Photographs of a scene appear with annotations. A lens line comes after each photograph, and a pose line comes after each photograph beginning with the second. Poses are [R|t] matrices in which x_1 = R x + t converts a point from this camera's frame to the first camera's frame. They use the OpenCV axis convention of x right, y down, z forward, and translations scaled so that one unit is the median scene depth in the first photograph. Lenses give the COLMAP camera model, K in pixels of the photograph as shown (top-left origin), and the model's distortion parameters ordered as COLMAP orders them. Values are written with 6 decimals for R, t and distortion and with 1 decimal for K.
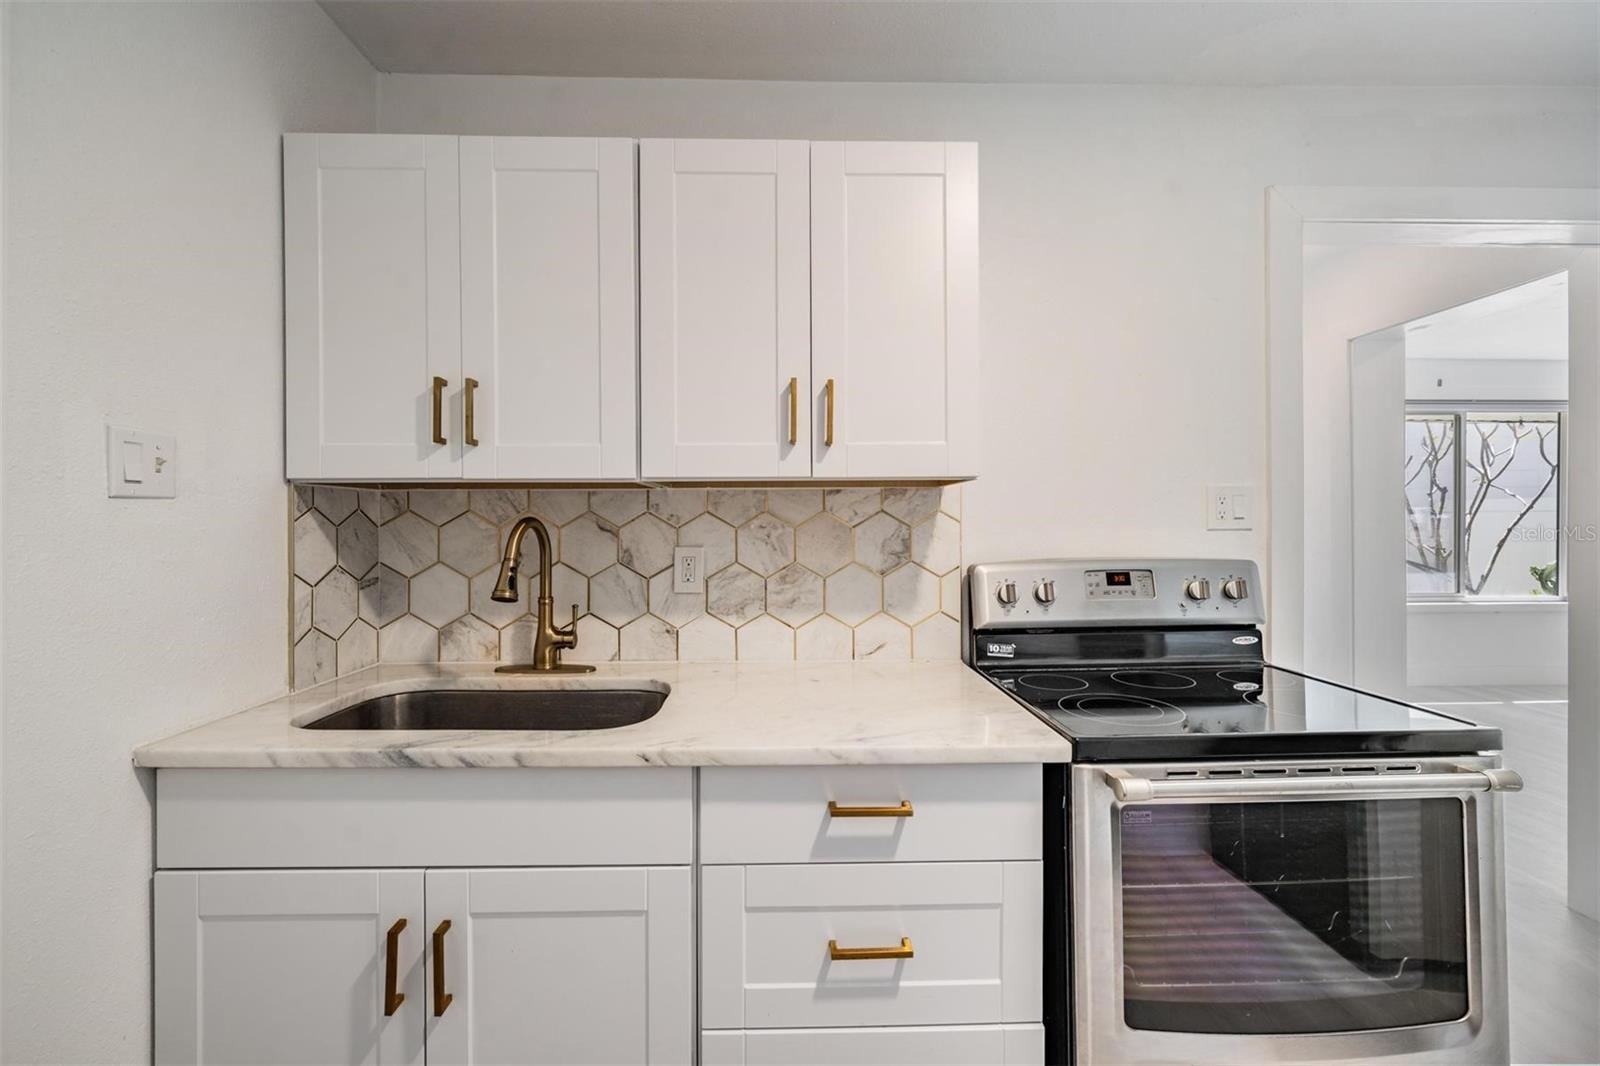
lens RADIAL K [[635.9, 0, 807.5], [0, 635.9, 526.8], [0, 0, 1]] dist [-0.004426, -0.000378]
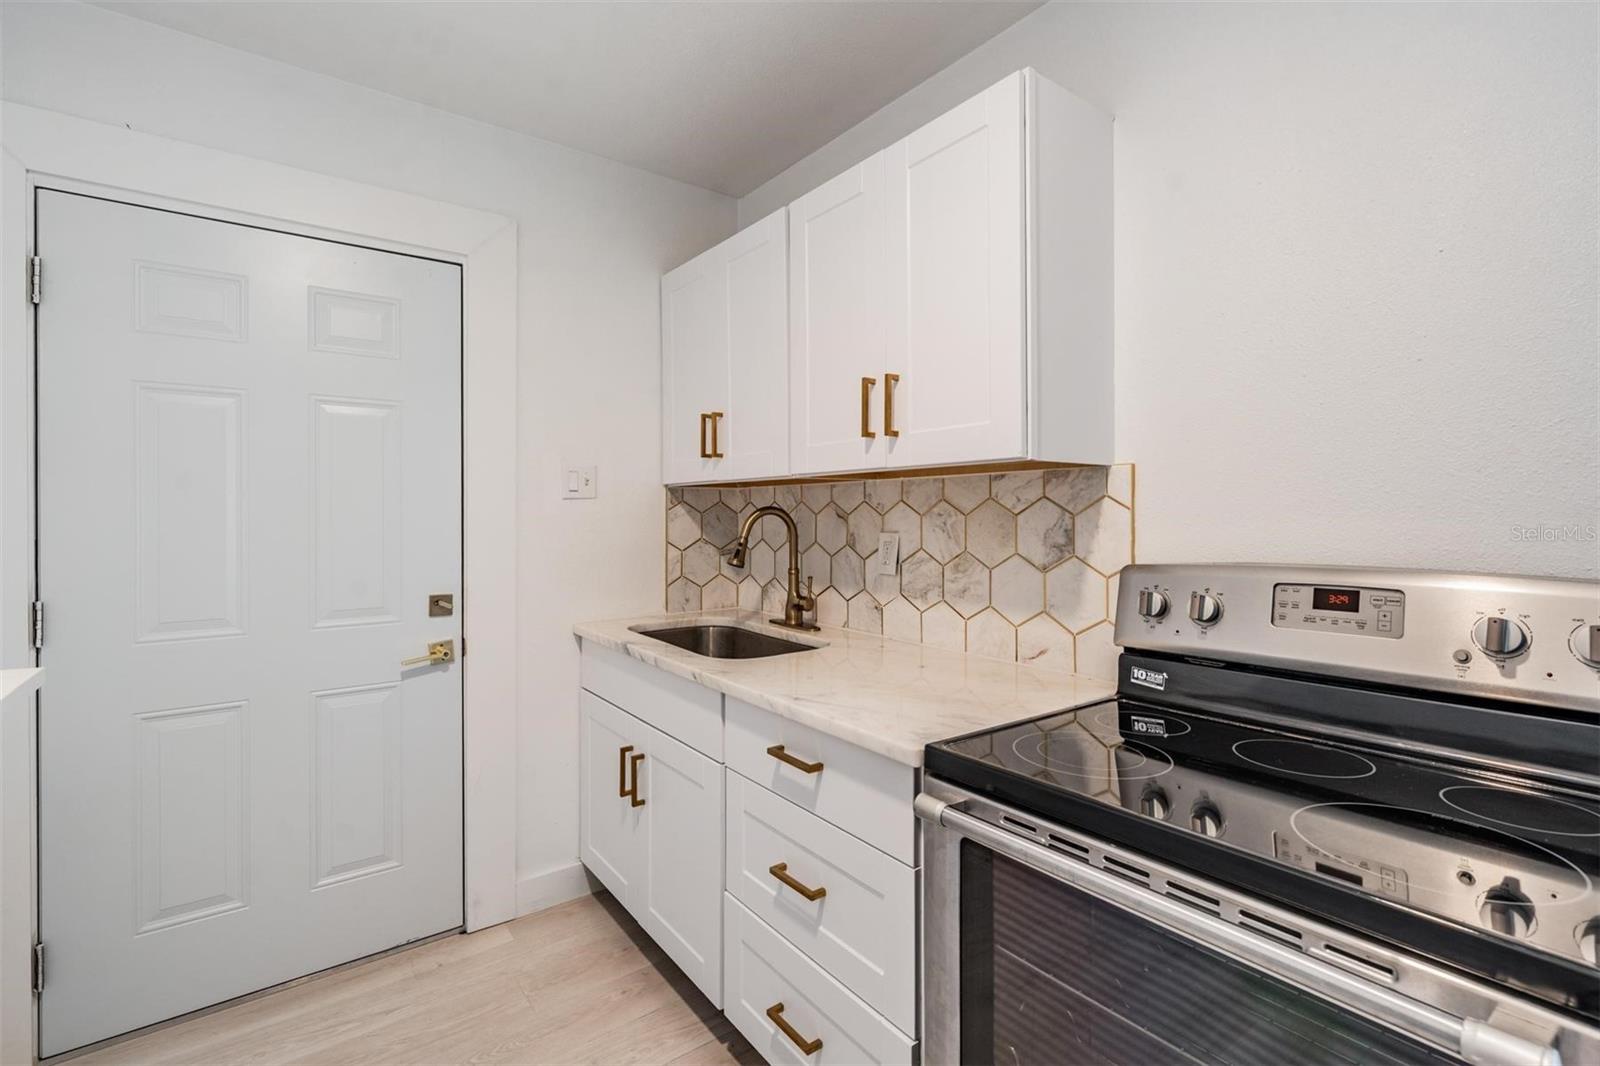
lens RADIAL K [[736.4, 0, 804.2], [0, 736.4, 511.6], [0, 0, 1]] dist [0.000958, -0.001320]
pose [[0.574448, 0.000720, -0.818541, 0.779750], [-0.000900, 1.000000, 0.000247, -0.004700], [0.818540, 0.000595, 0.574449, 0.156041]]
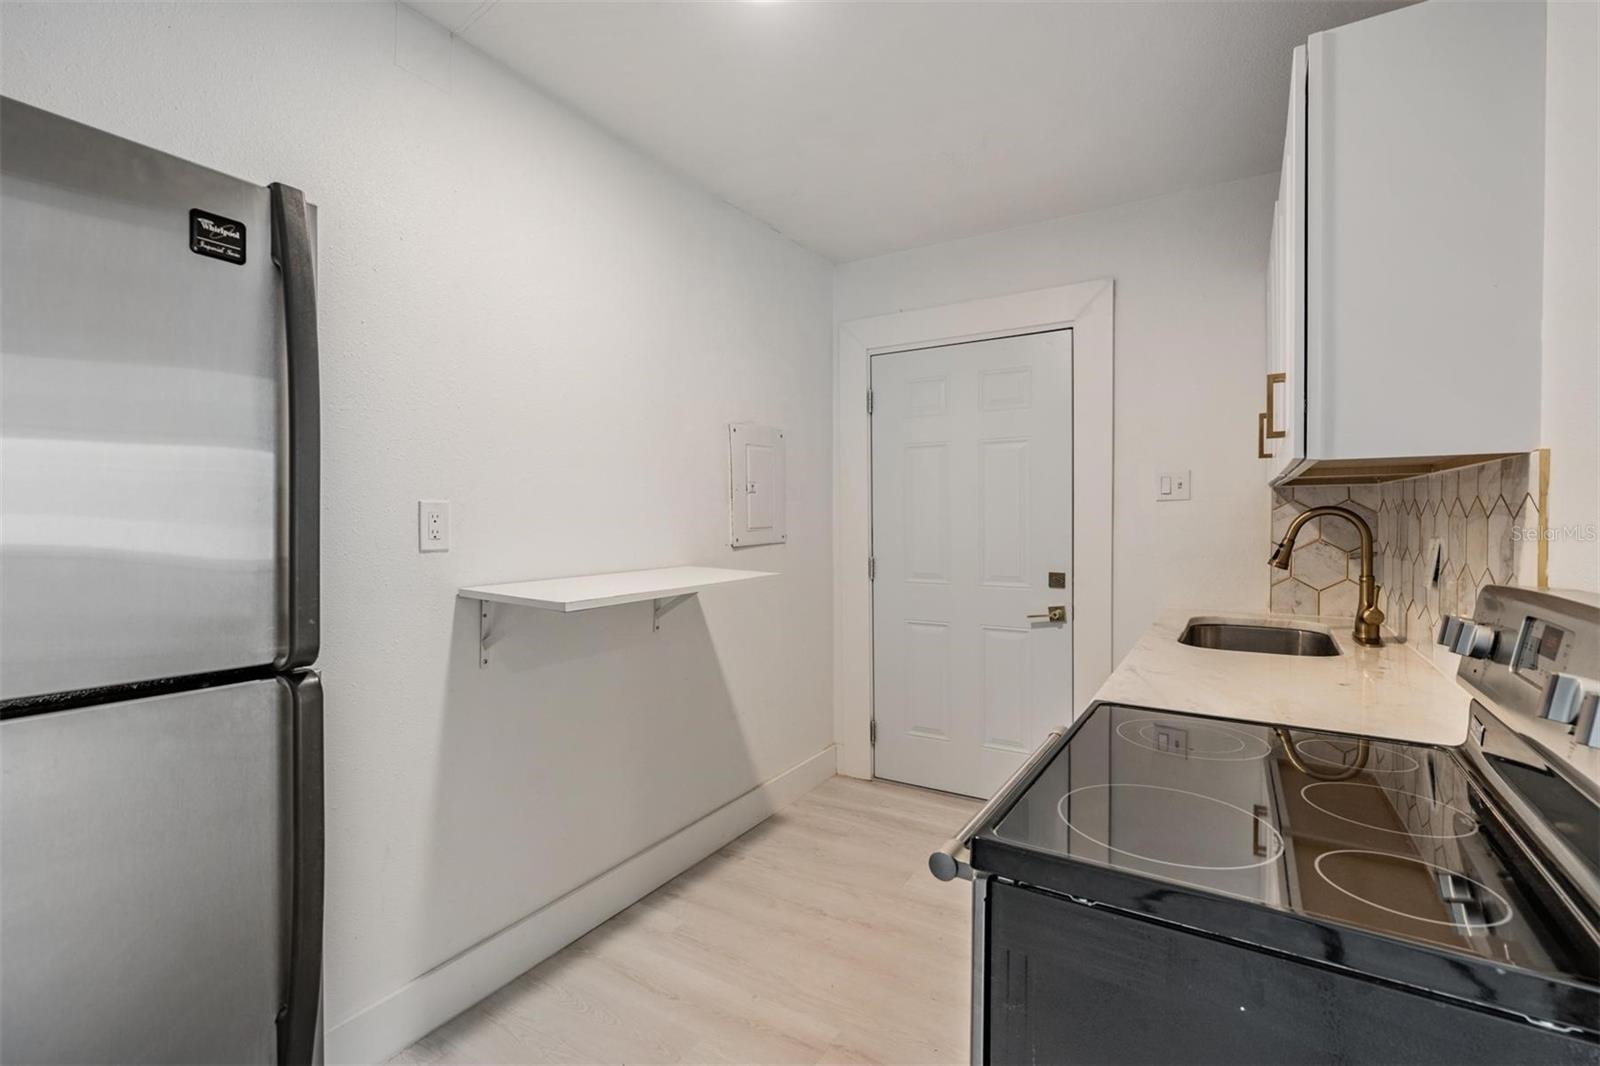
lens RADIAL K [[736.4, 0, 801.3], [0, 736.4, 525.0], [0, 0, 1]] dist [0.000958, -0.001320]
pose [[-0.554064, 0.022299, -0.832175, 1.185795], [0.007307, 0.999733, 0.021924, -0.016087], [0.832442, 0.006067, -0.554079, 0.847748]]
